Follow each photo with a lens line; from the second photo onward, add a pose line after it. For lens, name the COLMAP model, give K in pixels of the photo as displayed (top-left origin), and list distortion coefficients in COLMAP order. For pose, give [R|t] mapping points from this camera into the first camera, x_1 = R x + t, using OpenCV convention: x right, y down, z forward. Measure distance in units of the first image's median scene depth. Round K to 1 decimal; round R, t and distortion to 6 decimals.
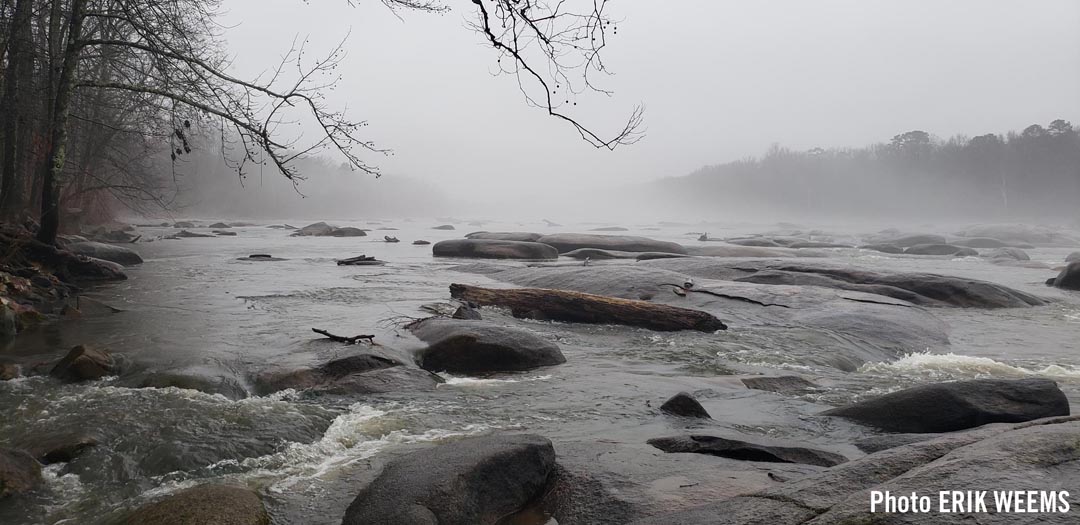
lens RADIAL K [[846.6, 0, 546.7], [0, 846.6, 267.6], [0, 0, 1]] dist [0.024692, -0.047204]
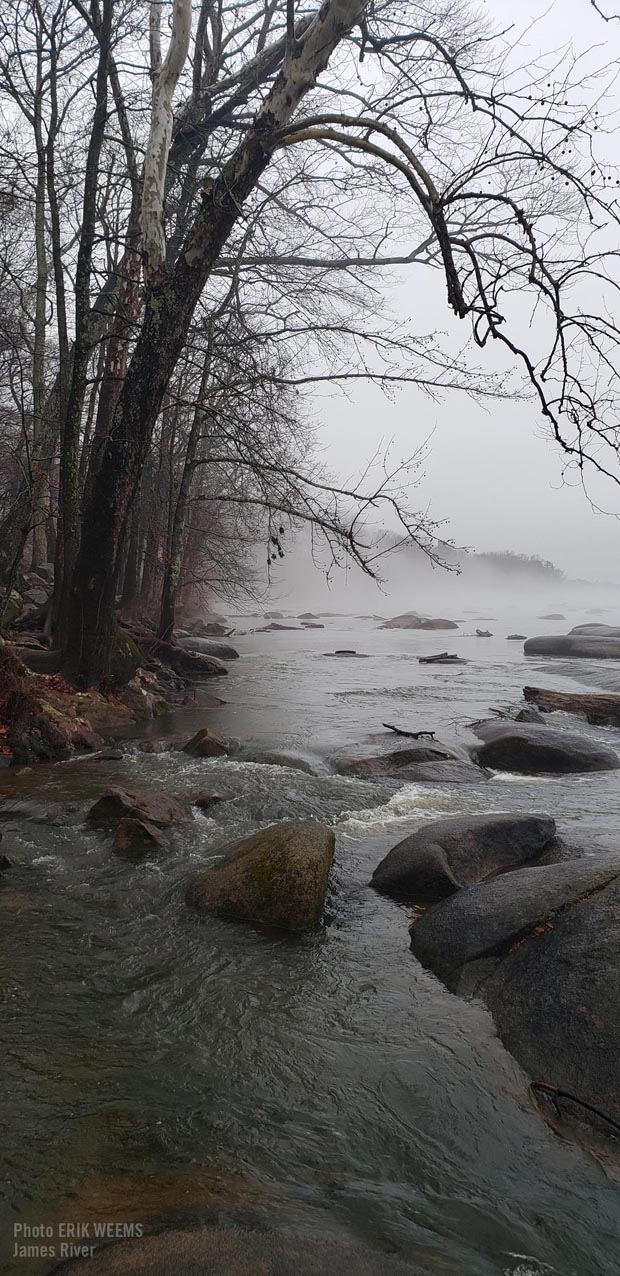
lens RADIAL K [[1000.2, 0, 312.2], [0, 1000.2, 636.9], [0, 0, 1]] dist [0.024692, -0.047204]
pose [[0.935169, 0.009703, -0.354069, 0.069518], [-0.018598, 0.999591, -0.021729, -0.009074], [0.353713, 0.026905, 0.934967, -0.186169]]
